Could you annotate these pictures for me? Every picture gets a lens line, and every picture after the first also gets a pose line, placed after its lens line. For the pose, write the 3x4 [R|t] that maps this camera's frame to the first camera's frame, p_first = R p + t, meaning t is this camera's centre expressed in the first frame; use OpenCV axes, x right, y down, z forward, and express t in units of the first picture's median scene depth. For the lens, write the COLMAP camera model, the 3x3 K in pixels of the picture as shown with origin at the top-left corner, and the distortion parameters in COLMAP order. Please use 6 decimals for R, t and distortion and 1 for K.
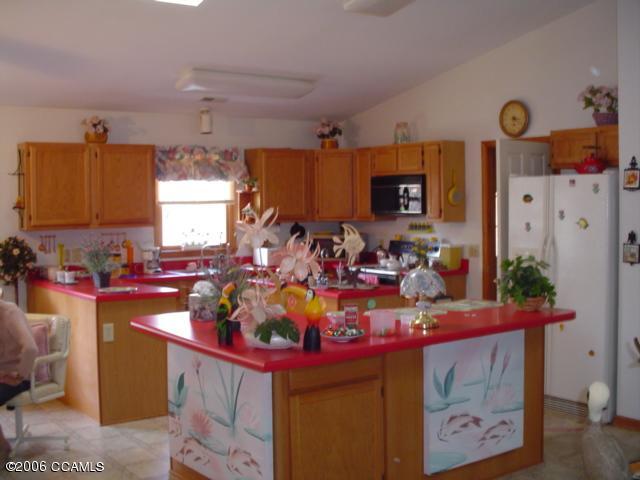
lens RADIAL K [[802.1, 0, 320.0], [0, 802.1, 240.0], [0, 0, 1]] dist [-0.151338, 0.014824]
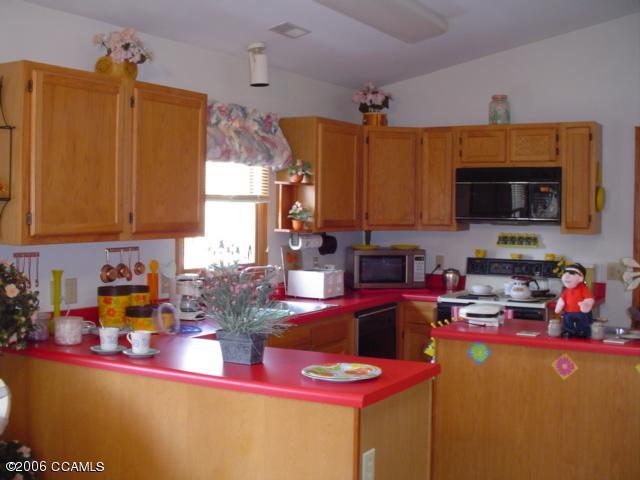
lens RADIAL K [[811.6, 0, 320.6], [0, 811.6, 249.7], [0, 0, 1]] dist [-0.035396, -0.039197]
pose [[0.905046, -0.000423, 0.425313, -0.388970], [-0.001513, 0.999990, 0.004213, -0.010826], [-0.425311, -0.004456, 0.905037, 0.443403]]
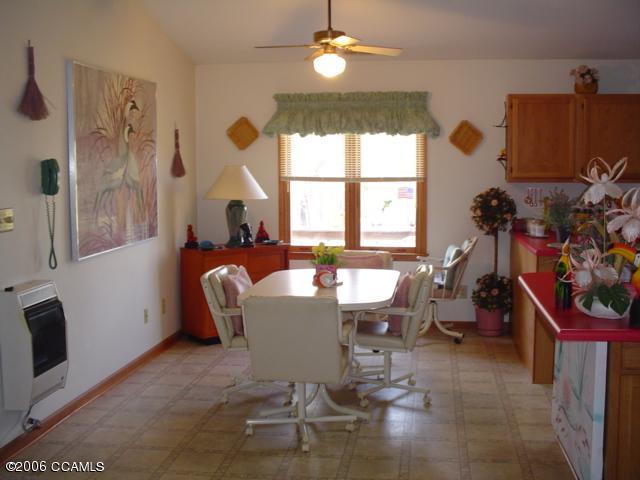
lens RADIAL K [[802.1, 0, 320.0], [0, 802.1, 240.0], [0, 0, 1]] dist [-0.151338, 0.014824]
pose [[0.731104, 0.073660, -0.678279, 0.138839], [-0.038599, 0.997028, 0.066671, 0.003092], [0.681174, -0.022562, 0.731774, 0.079702]]
